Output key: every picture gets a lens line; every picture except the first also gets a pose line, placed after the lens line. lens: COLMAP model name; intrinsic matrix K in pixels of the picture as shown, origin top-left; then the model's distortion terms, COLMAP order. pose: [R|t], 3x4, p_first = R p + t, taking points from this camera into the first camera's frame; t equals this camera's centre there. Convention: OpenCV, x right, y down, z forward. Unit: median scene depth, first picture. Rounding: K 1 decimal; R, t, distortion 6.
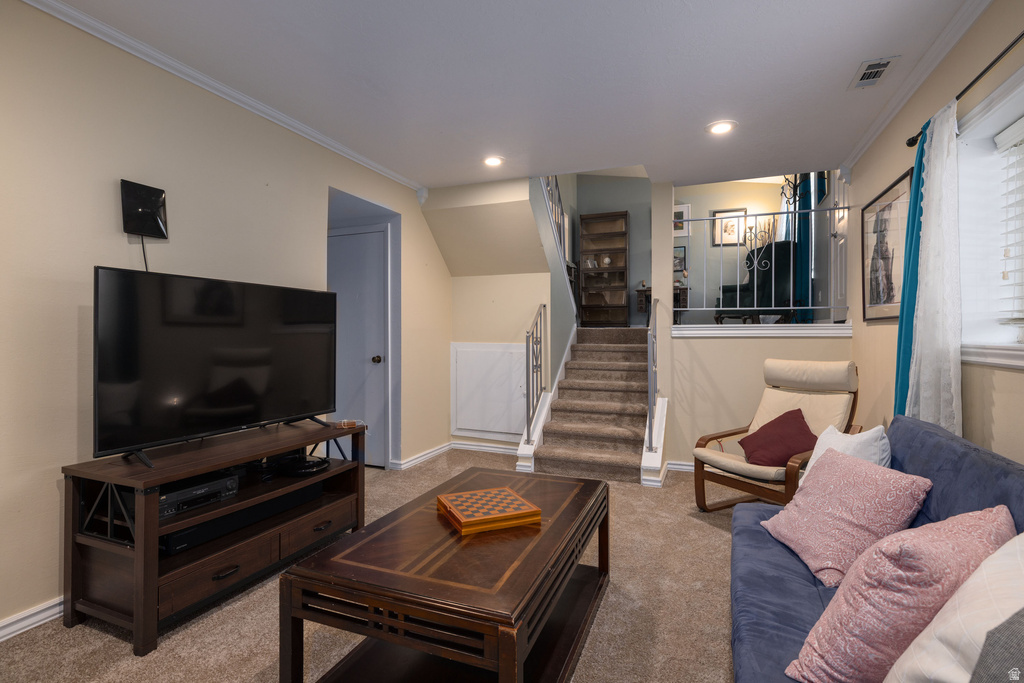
lens RADIAL K [[495.6, 0, 517.3], [0, 495.6, 343.4], [0, 0, 1]] dist [0.000716, 0.000039]
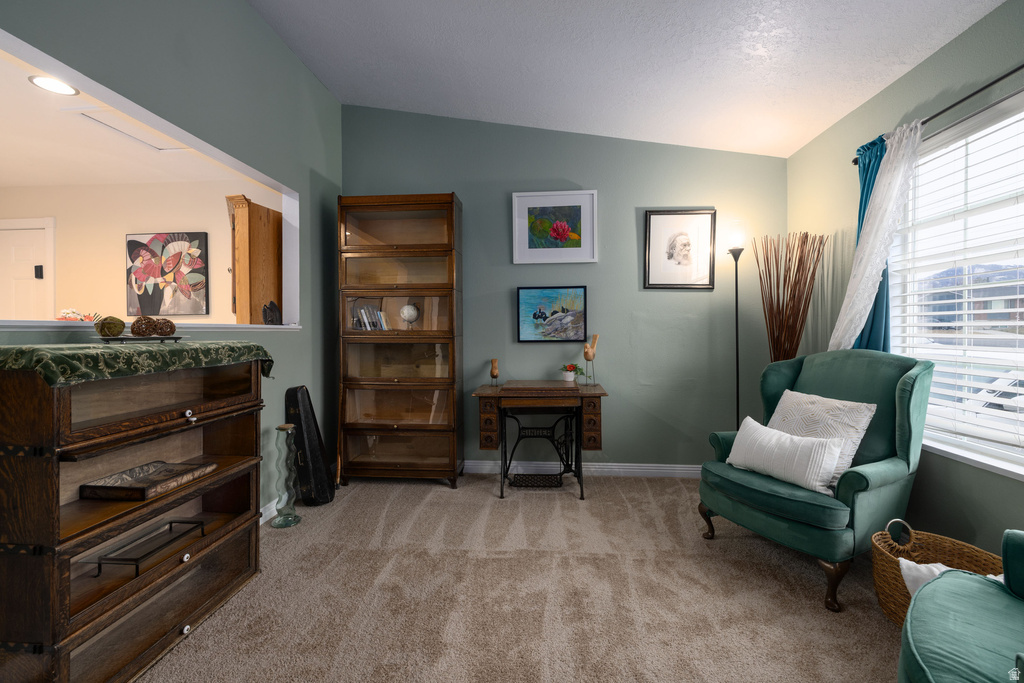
lens RADIAL K [[430.0, 0, 511.2], [0, 430.0, 334.4], [0, 0, 1]] dist [0.003372, 0.000167]
pose [[0.958009, -0.002091, 0.286731, 0.167495], [0.006217, 0.999890, -0.013481, -0.148399], [-0.286671, 0.014697, 0.957916, 0.657696]]
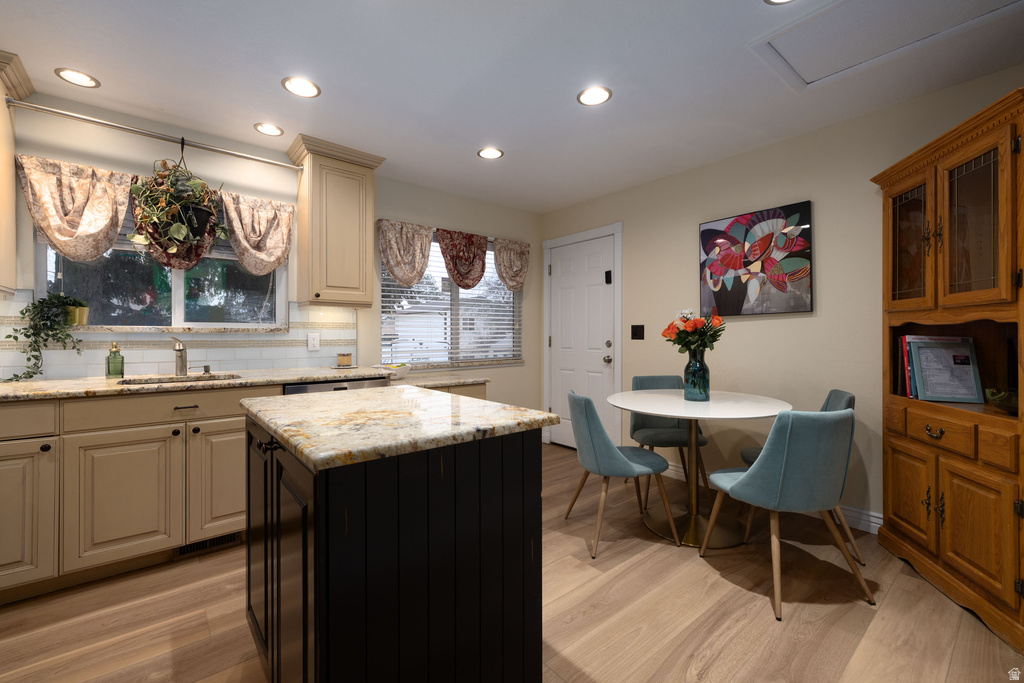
lens RADIAL K [[430.0, 0, 509.8], [0, 430.0, 337.8], [0, 0, 1]] dist [0.003372, 0.000167]
pose [[0.873737, 0.005629, -0.486366, -0.026954], [-0.011769, 0.999885, -0.009571, -0.150883], [0.486256, 0.014087, 0.873703, 0.763351]]
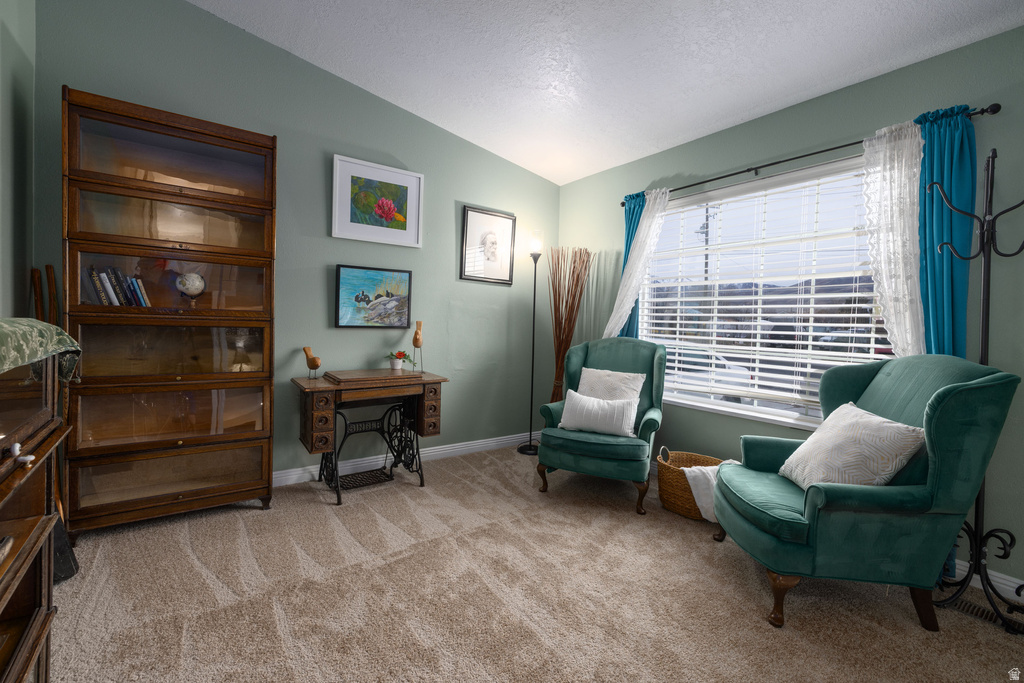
lens RADIAL K [[445.2, 0, 512.7], [0, 445.2, 334.9], [0, 0, 1]] dist [0.002929, -0.000522]
pose [[0.543666, -0.005636, 0.839282, 0.065585], [-0.013687, 0.999785, 0.015580, -0.148141], [-0.839190, -0.019957, 0.543472, 0.719107]]
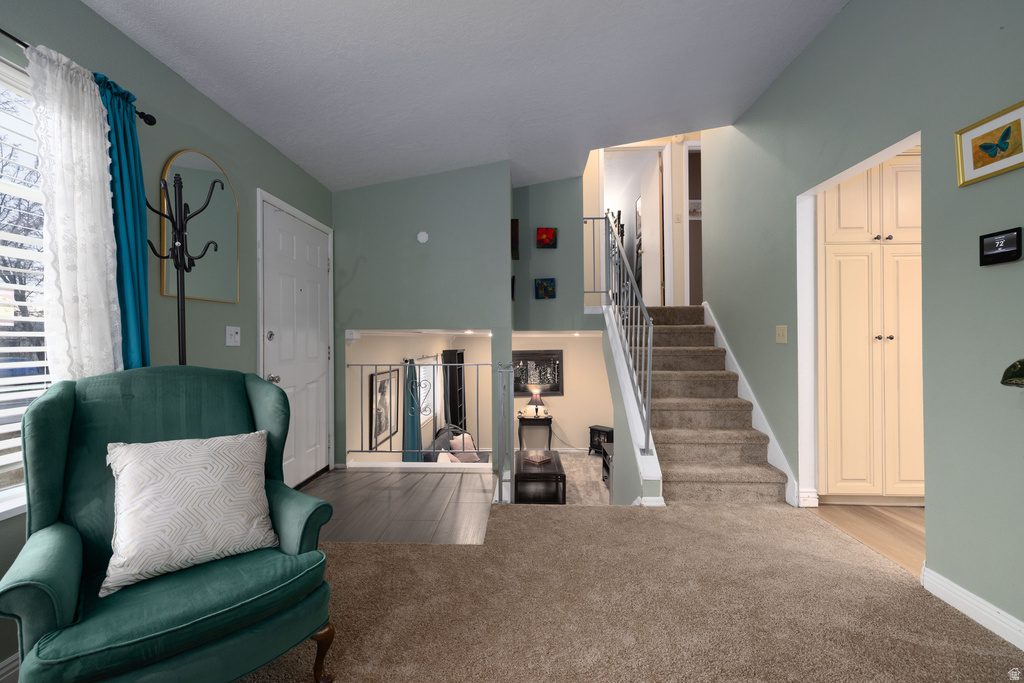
lens RADIAL K [[430.0, 0, 514.1], [0, 430.0, 337.9], [0, 0, 1]] dist [0.003372, 0.000167]
pose [[-0.944637, 0.004709, -0.328085, 0.275600], [0.000958, 0.999932, 0.011596, -0.152744], [0.328117, 0.010640, -0.944577, 0.903162]]
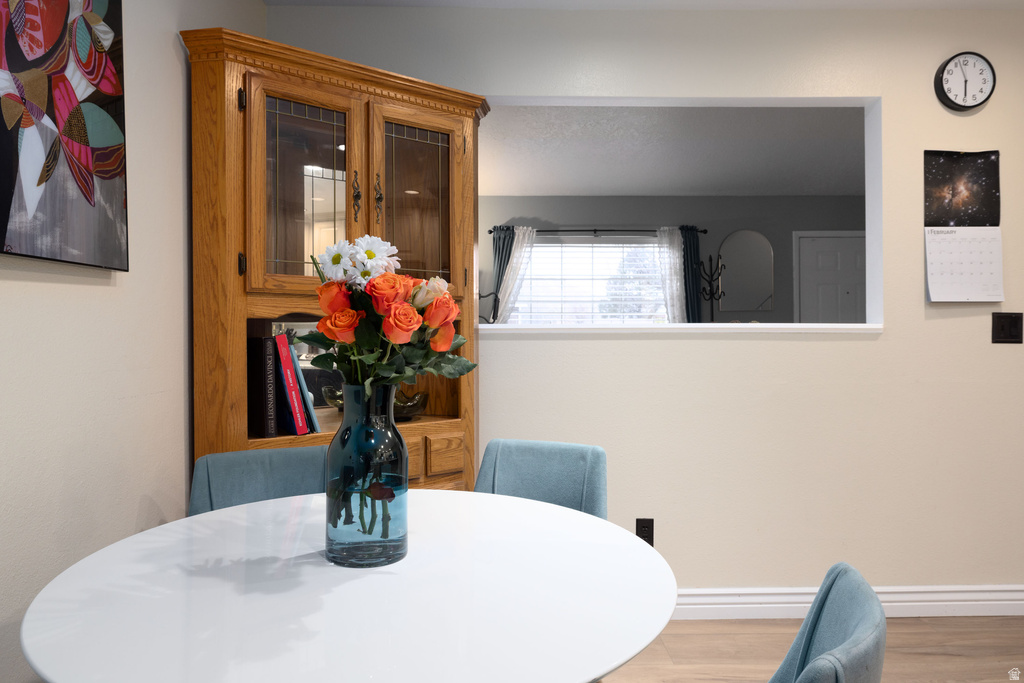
lens RADIAL K [[648.8, 0, 513.7], [0, 648.8, 336.5], [0, 0, 1]] dist [-0.002771, 0.000603]
pose [[-0.381199, -0.001384, 0.924492, -0.185085], [0.020254, 0.999746, 0.009848, -0.157006], [-0.924271, 0.022479, -0.381074, 1.096387]]
